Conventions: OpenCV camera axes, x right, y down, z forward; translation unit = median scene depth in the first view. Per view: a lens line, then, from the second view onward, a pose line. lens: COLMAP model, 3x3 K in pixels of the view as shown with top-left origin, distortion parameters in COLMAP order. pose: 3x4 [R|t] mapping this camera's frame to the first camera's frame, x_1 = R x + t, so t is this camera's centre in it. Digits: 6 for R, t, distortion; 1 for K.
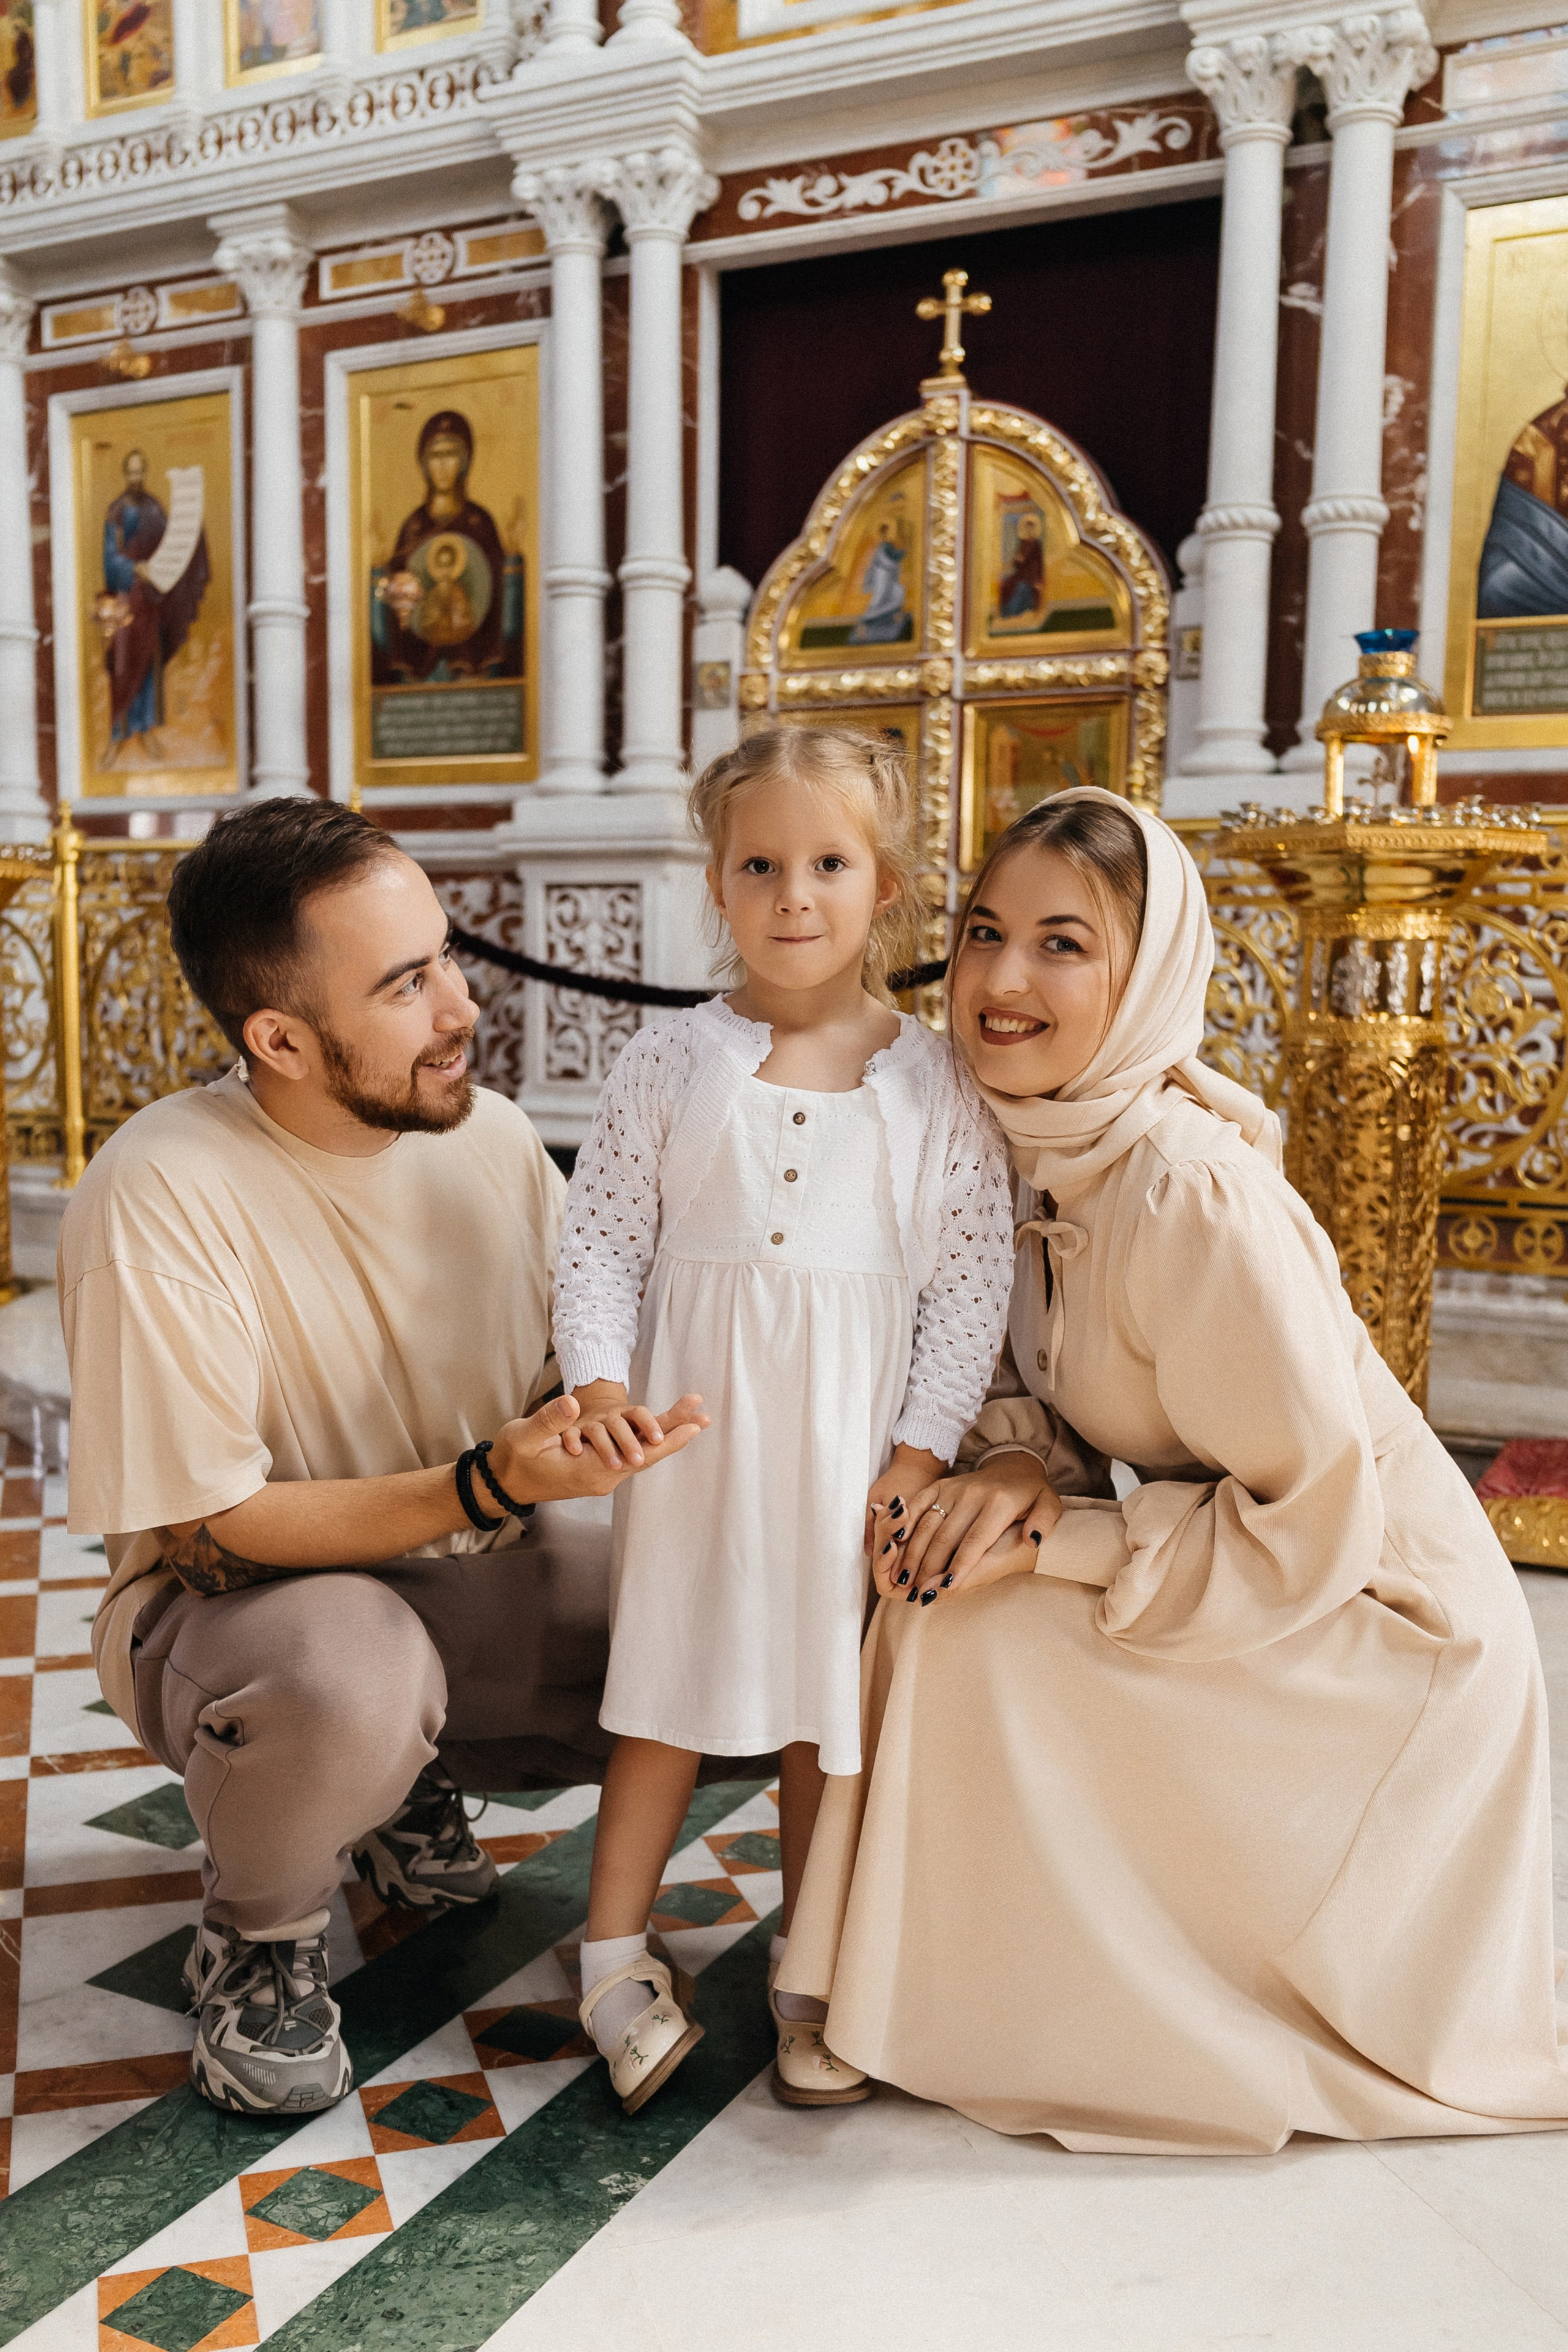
lens RADIAL K [[2127.5, 0, 733.6], [0, 2127.5, 1277.3], [0, 0, 1]] dist [-0.052447, 0.058369]
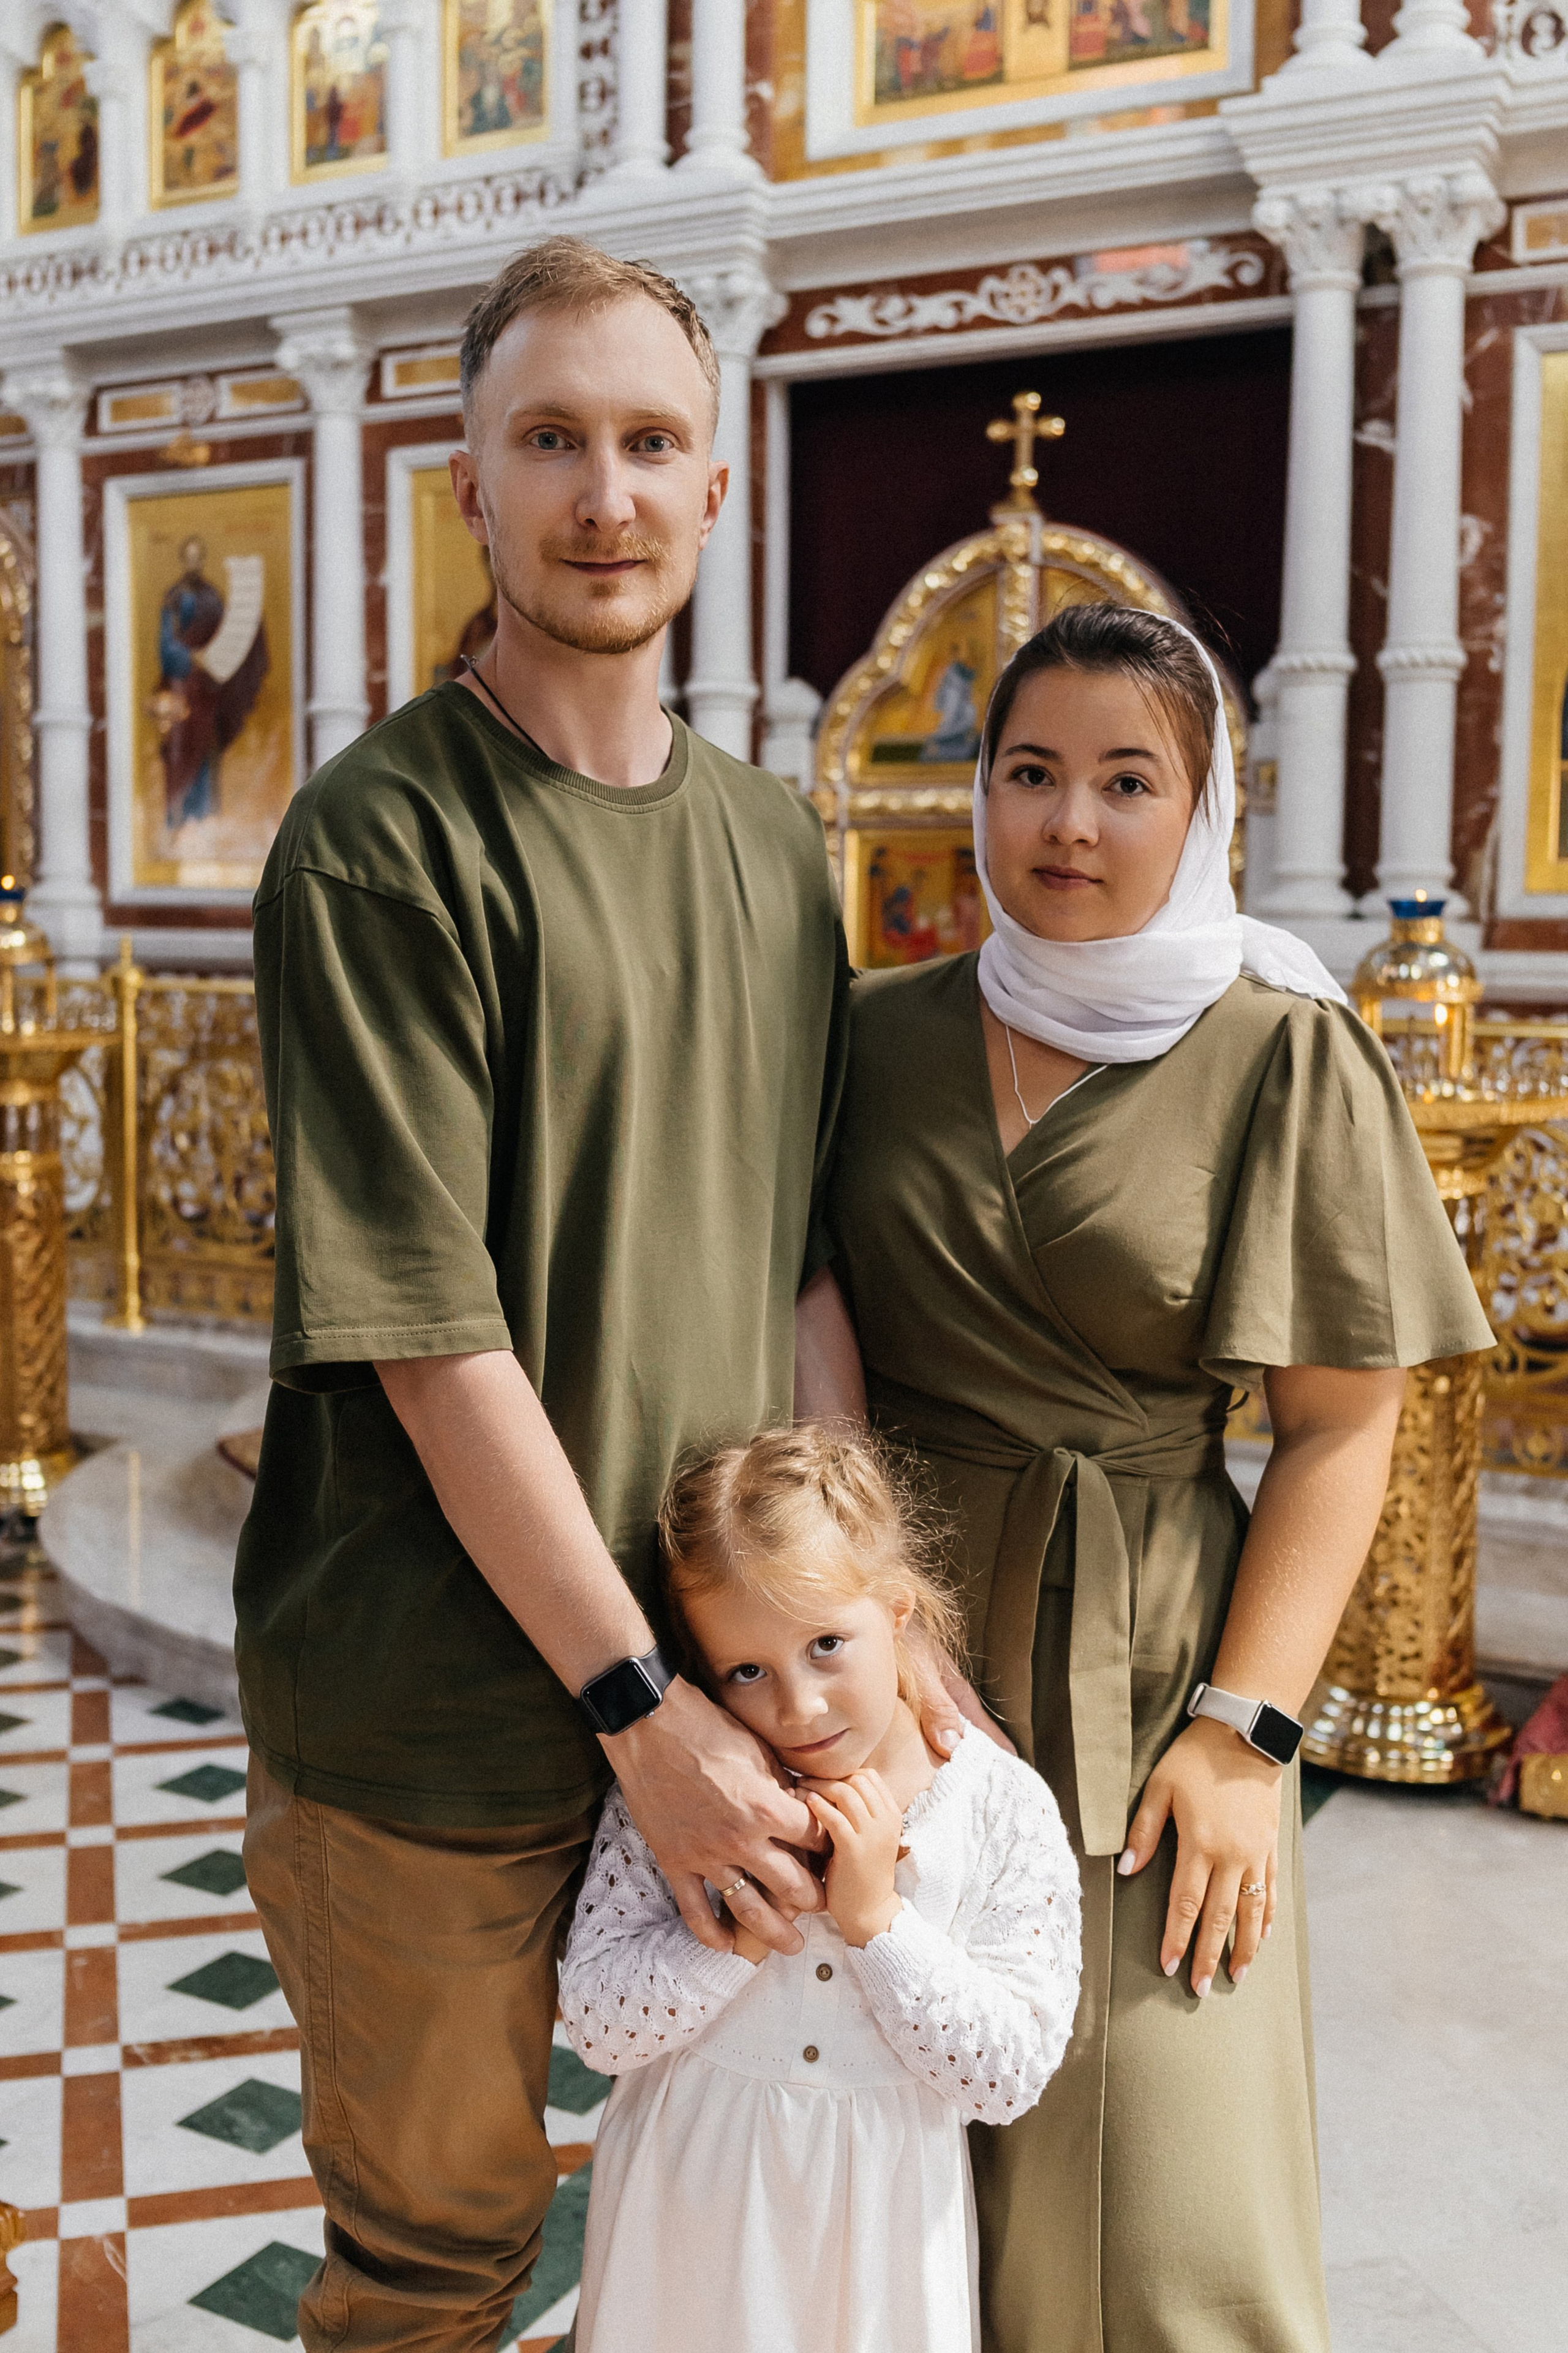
lens RADIAL K [[2399.3, 0, 736.7], [0, 2399.3, 1103.8], [0, 0, 1]] dist [0.032589, -0.150131]
pose [[0.999281, -0.000053, -0.037926, 0.012222], [-0.002209, 0.998219, -0.059620, -0.077338], [0.037862, 0.059661, 0.997500, -0.102608]]
